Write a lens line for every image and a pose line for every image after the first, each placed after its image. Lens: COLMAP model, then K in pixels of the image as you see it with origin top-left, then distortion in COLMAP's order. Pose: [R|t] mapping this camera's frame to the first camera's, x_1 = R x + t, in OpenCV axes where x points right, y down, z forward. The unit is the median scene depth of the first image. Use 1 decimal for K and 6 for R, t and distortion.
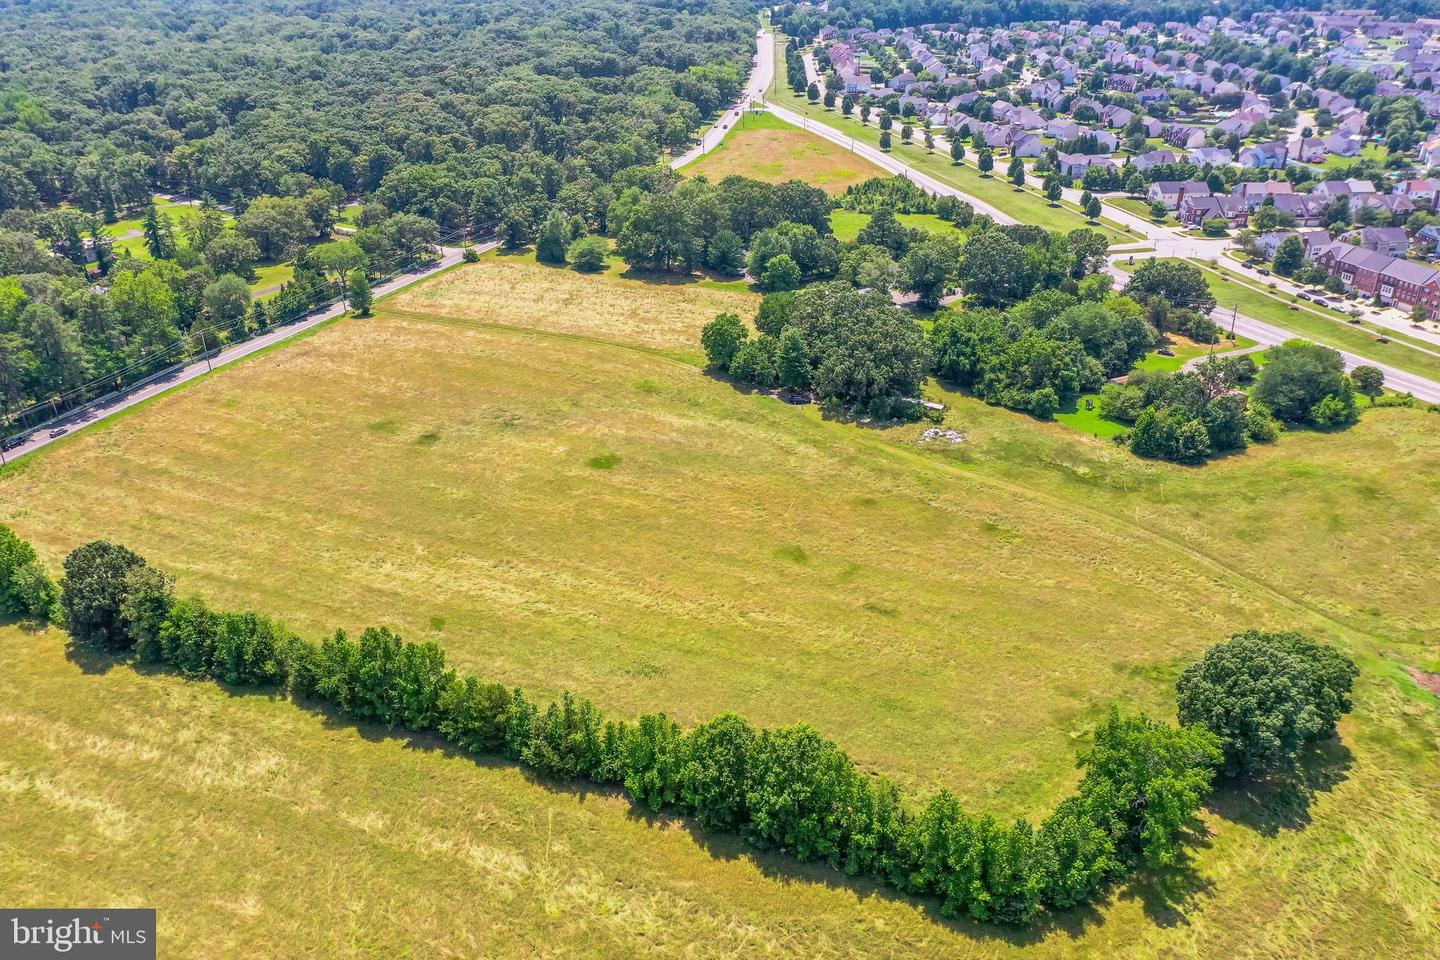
lens RADIAL K [[1129.0, 0, 716.2], [0, 1129.0, 446.5], [0, 0, 1]] dist [-0.021064, 0.005276]
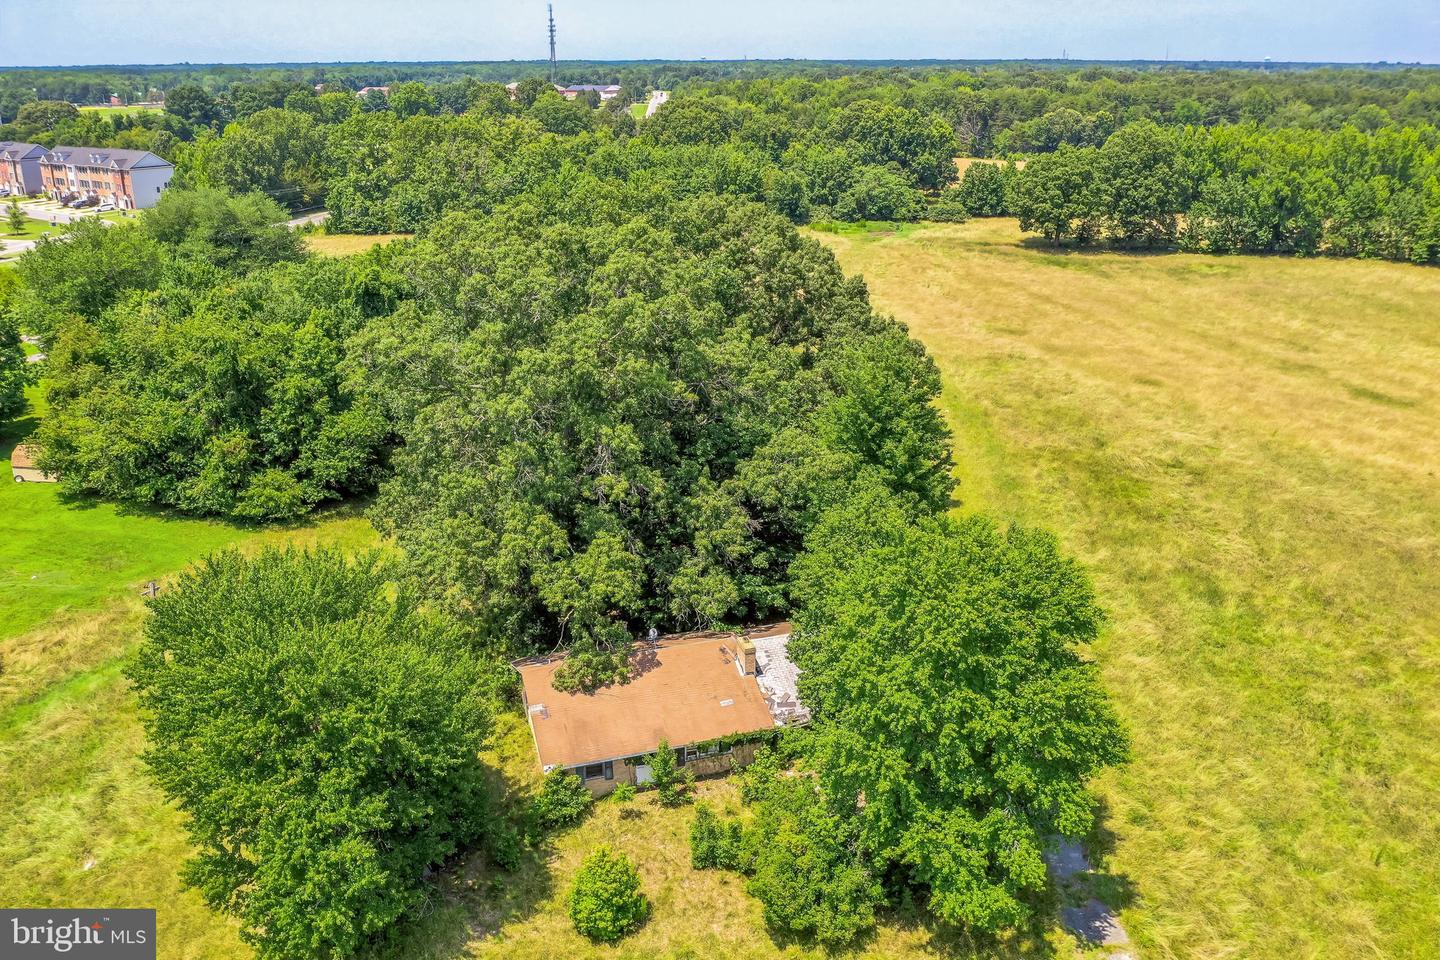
lens RADIAL K [[1132.2, 0, 720.0], [0, 1132.2, 480.0], [0, 0, 1]] dist [-0.043659, 0.000746]
pose [[-0.690001, -0.242599, 0.681942, -0.071002], [0.319330, 0.743479, 0.587594, -0.230958], [-0.649559, 0.623205, -0.435532, 1.175283]]
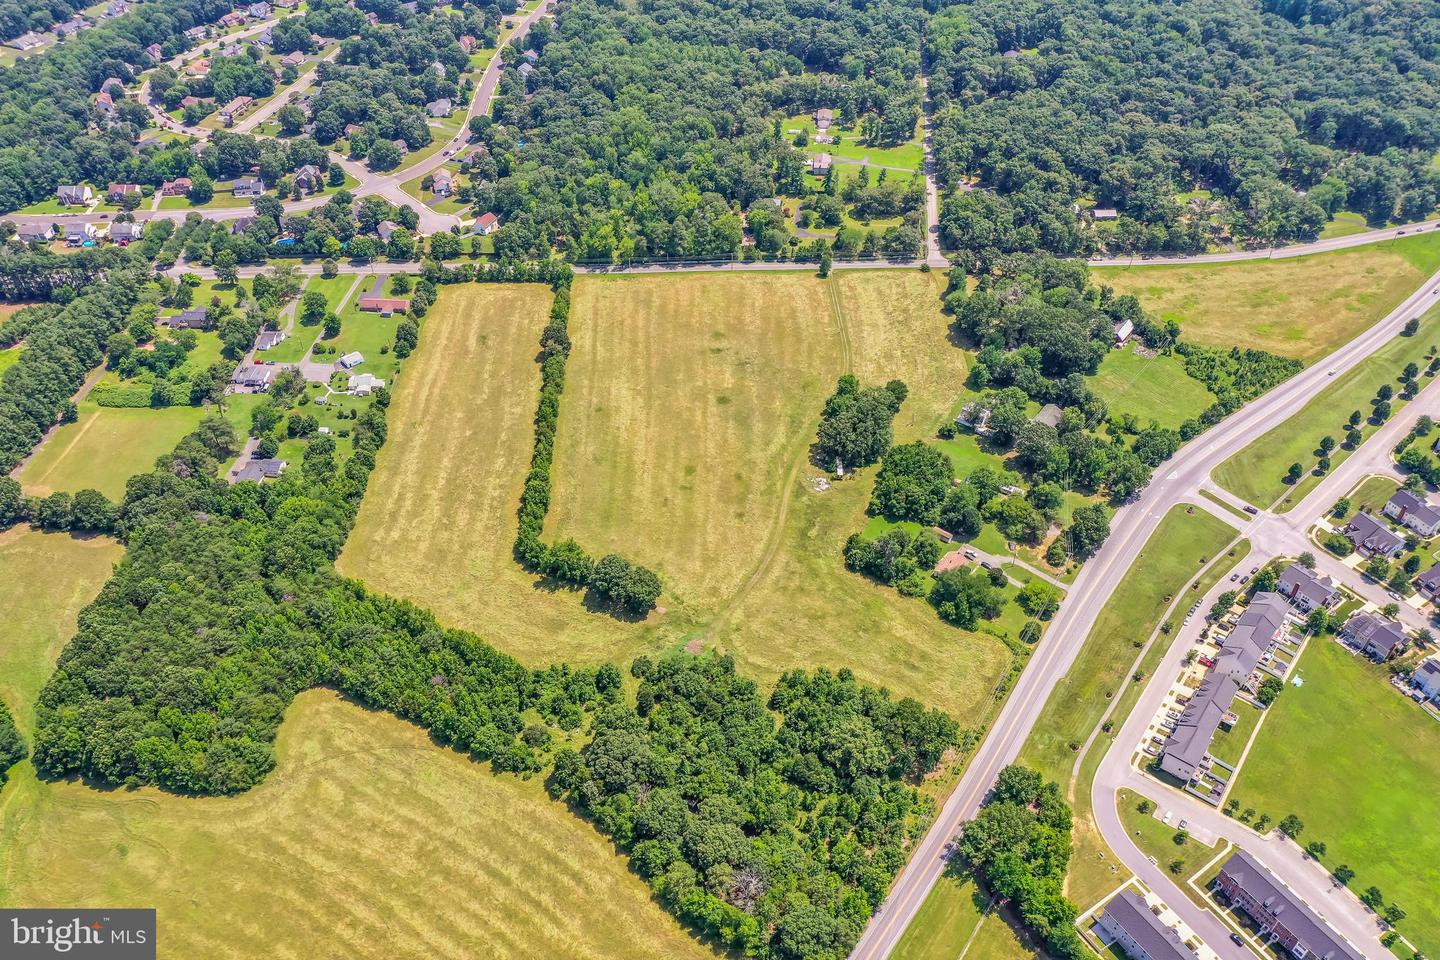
lens RADIAL K [[1123.5, 0, 723.0], [0, 1123.5, 459.3], [0, 0, 1]] dist [-0.020981, -0.001444]
pose [[0.437989, 0.586351, -0.681438, 1.407790], [-0.383325, 0.807460, 0.448408, -0.842172], [0.813159, 0.064814, 0.578422, -0.283675]]
